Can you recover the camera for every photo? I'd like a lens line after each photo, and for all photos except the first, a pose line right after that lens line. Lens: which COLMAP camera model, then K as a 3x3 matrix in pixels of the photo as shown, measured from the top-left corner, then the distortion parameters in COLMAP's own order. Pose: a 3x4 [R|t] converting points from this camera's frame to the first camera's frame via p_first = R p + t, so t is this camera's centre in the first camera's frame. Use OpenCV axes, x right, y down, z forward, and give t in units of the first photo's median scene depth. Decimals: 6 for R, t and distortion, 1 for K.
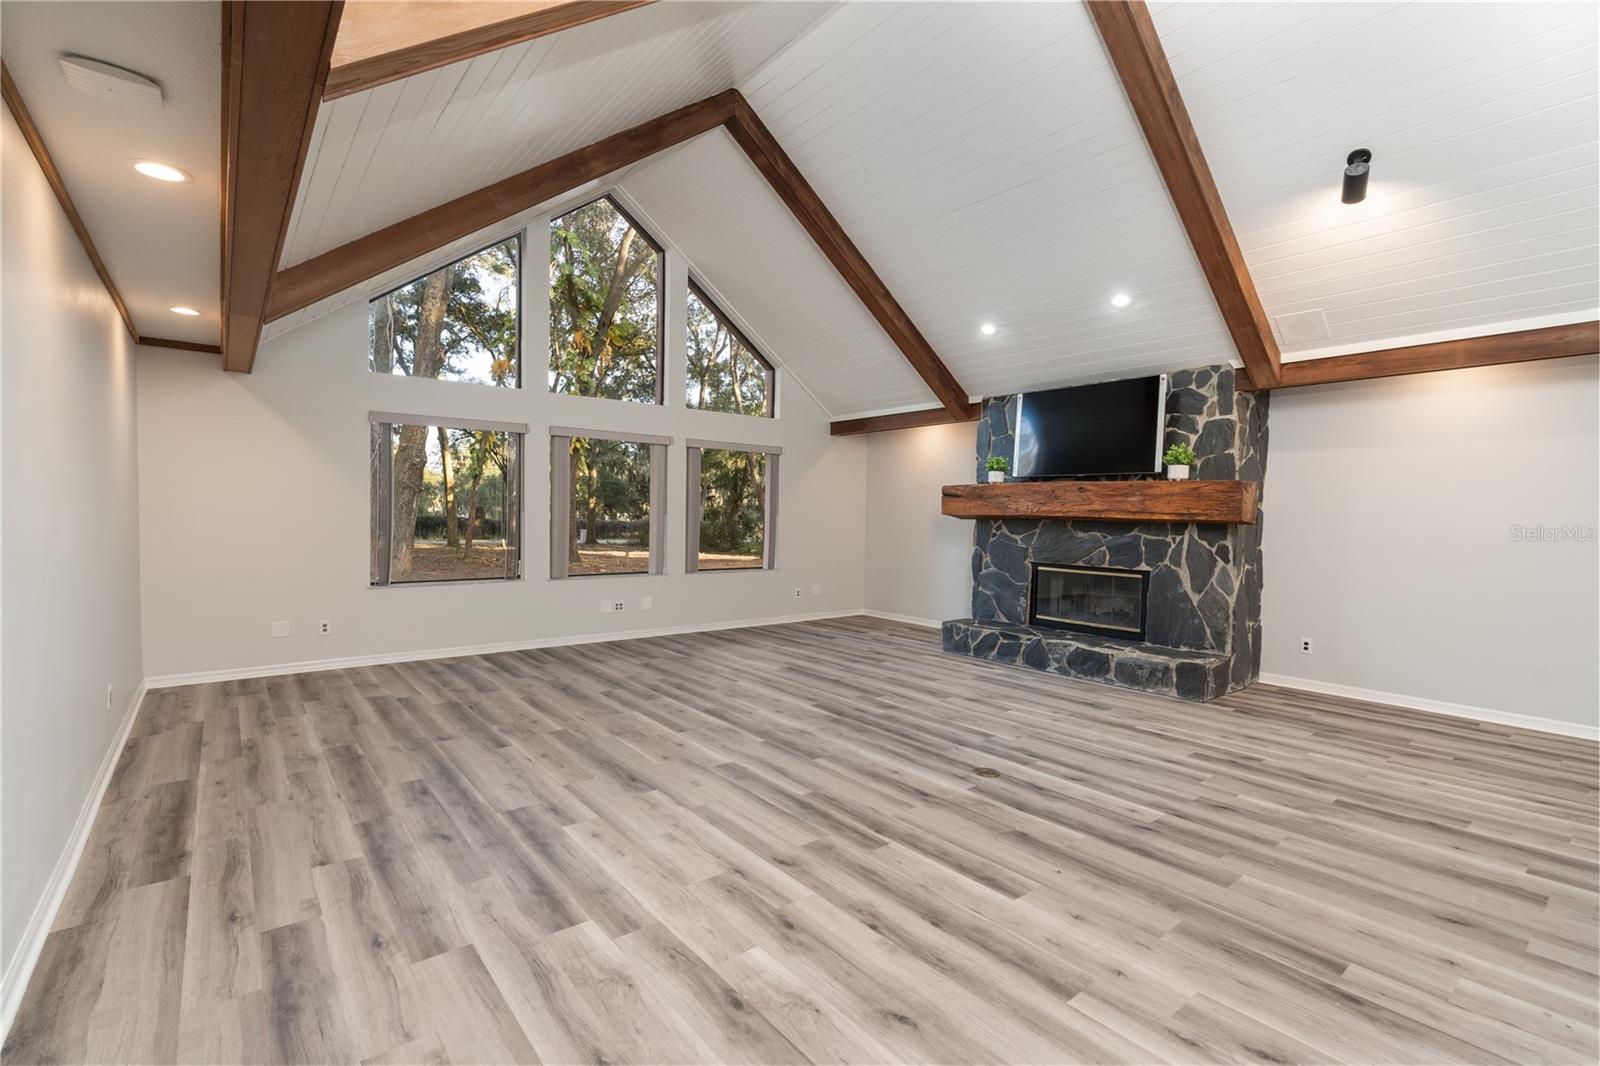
lens RADIAL K [[724.9, 0, 800.0], [0, 724.9, 533.0], [0, 0, 1]] dist [-0.005452, 0.000974]
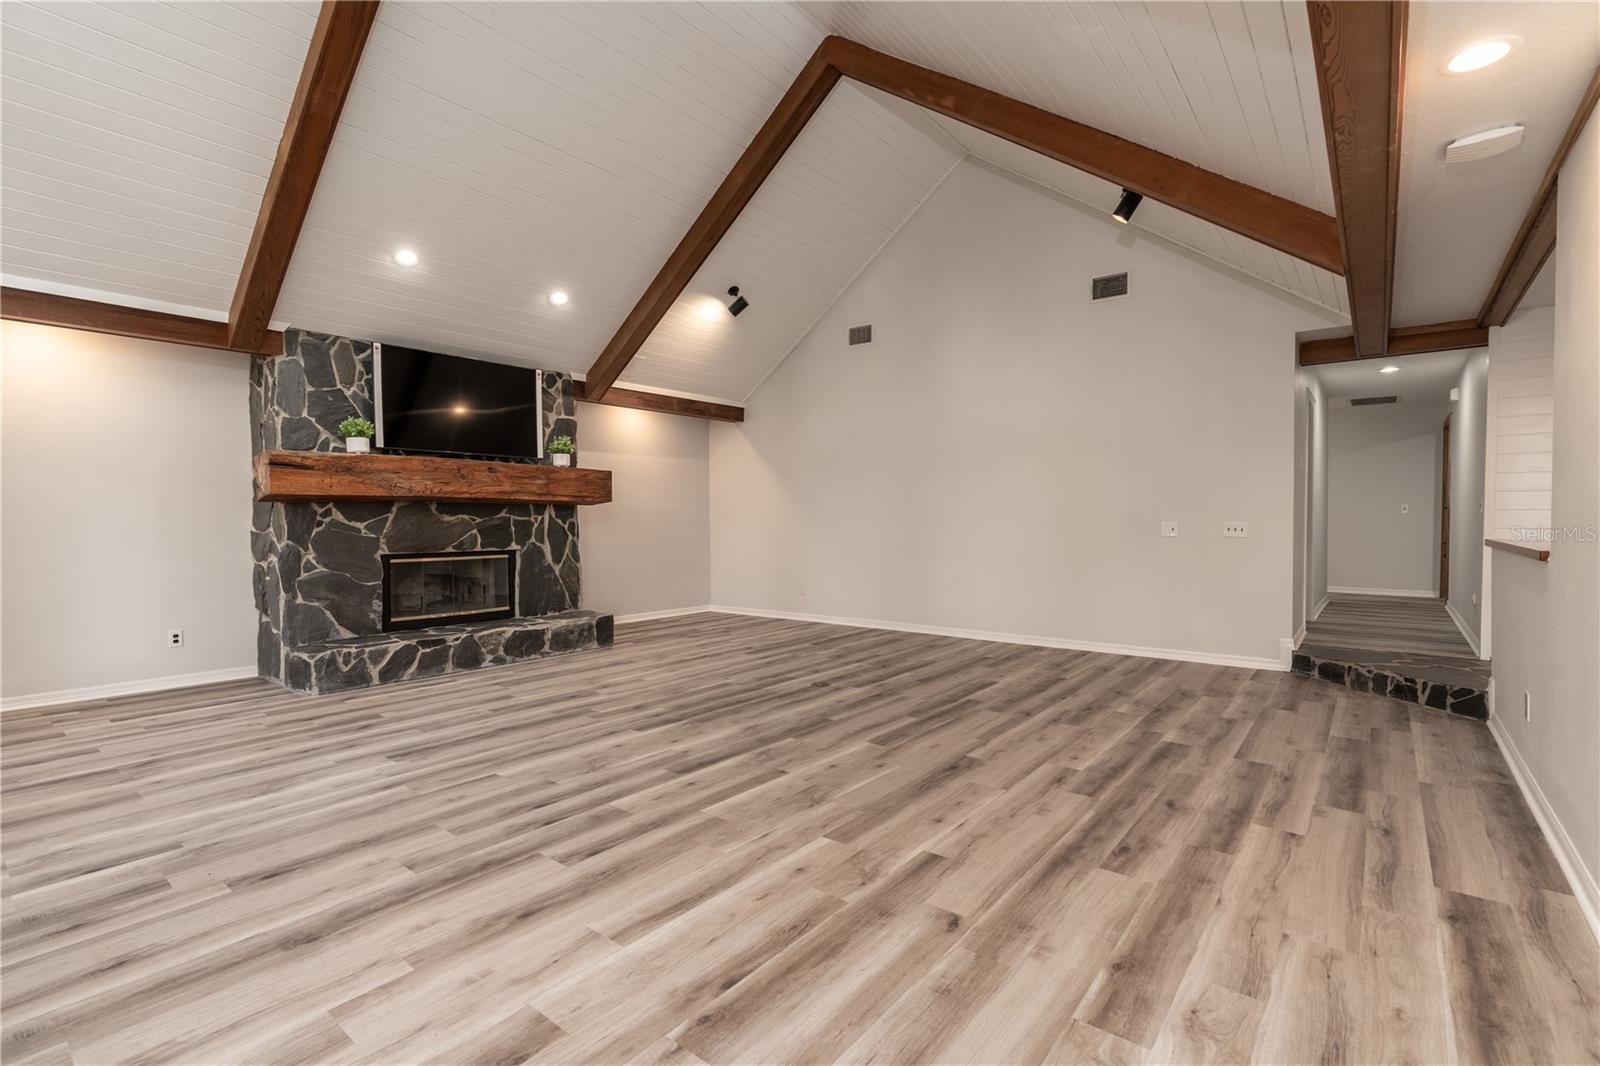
lens RADIAL K [[724.9, 0, 800.0], [0, 724.9, 533.0], [0, 0, 1]] dist [-0.005452, 0.000974]
pose [[-0.215288, -0.034328, 0.975947, -0.779148], [0.028351, 0.998741, 0.041384, -0.005485], [-0.976139, 0.036578, -0.214043, 0.986323]]
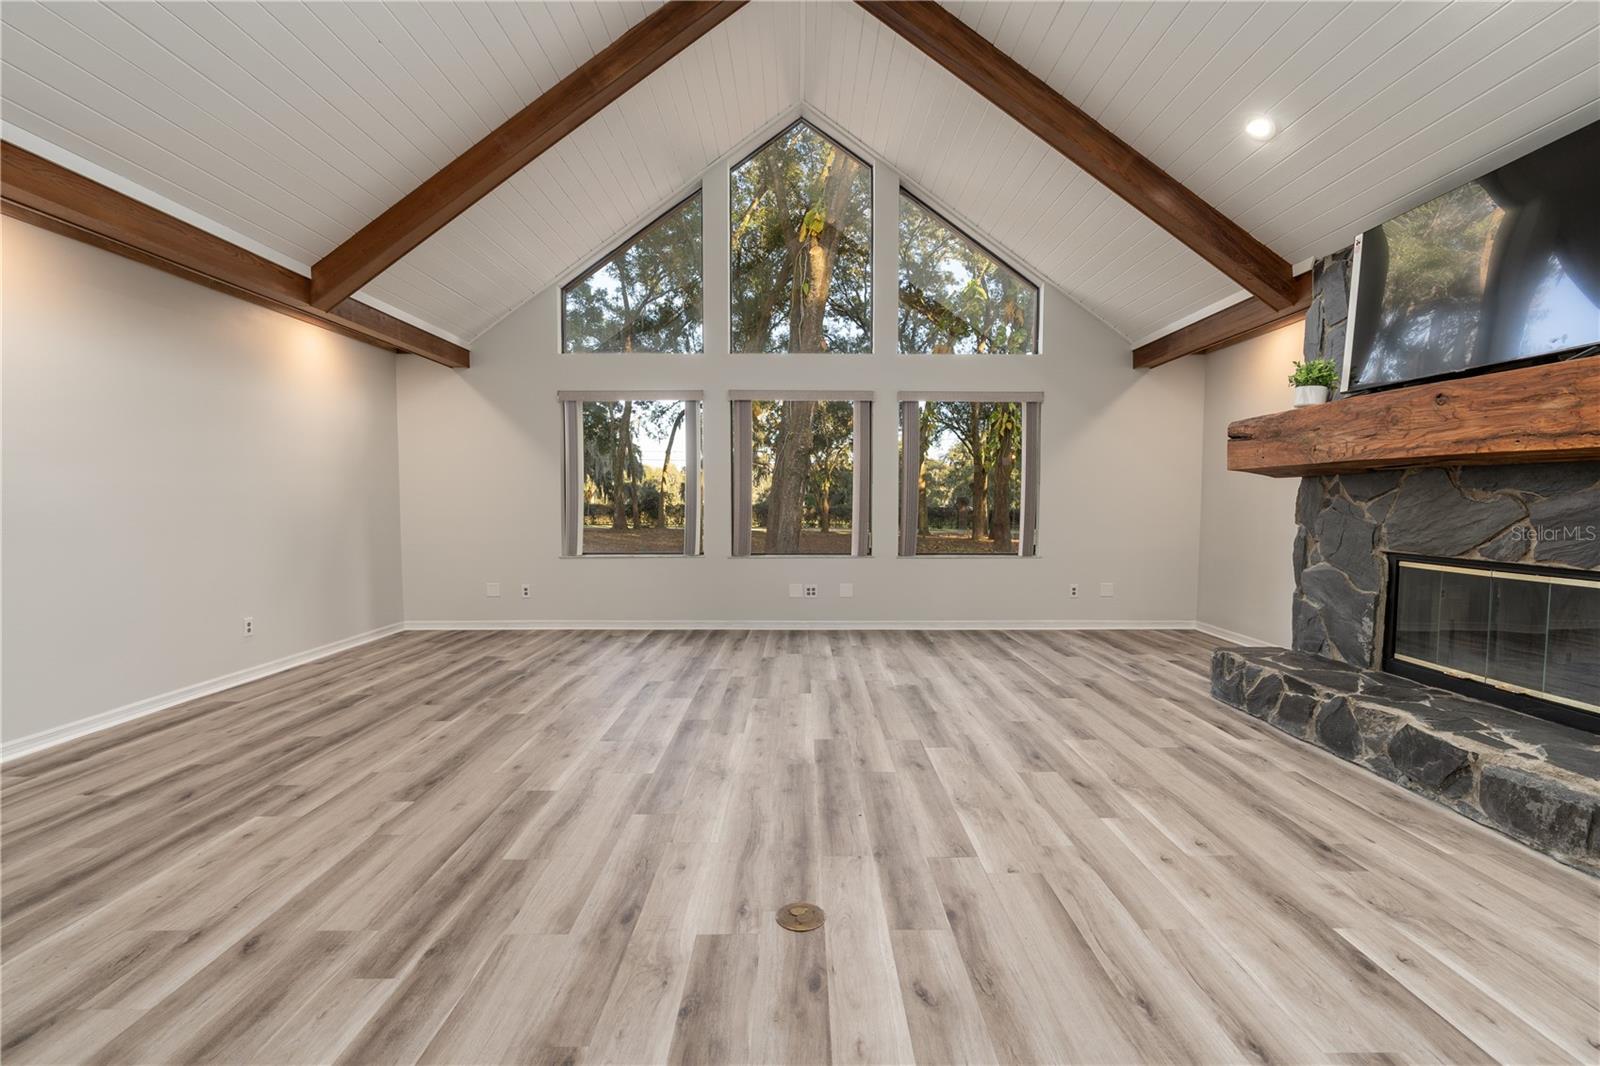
lens RADIAL K [[749.8, 0, 805.1], [0, 749.8, 537.7], [0, 0, 1]] dist [-0.010409, 0.005907]
pose [[0.780805, 0.014966, -0.624596, 0.451030], [-0.004482, 0.999822, 0.018354, 0.030011], [0.624759, -0.011532, 0.780732, 0.430168]]
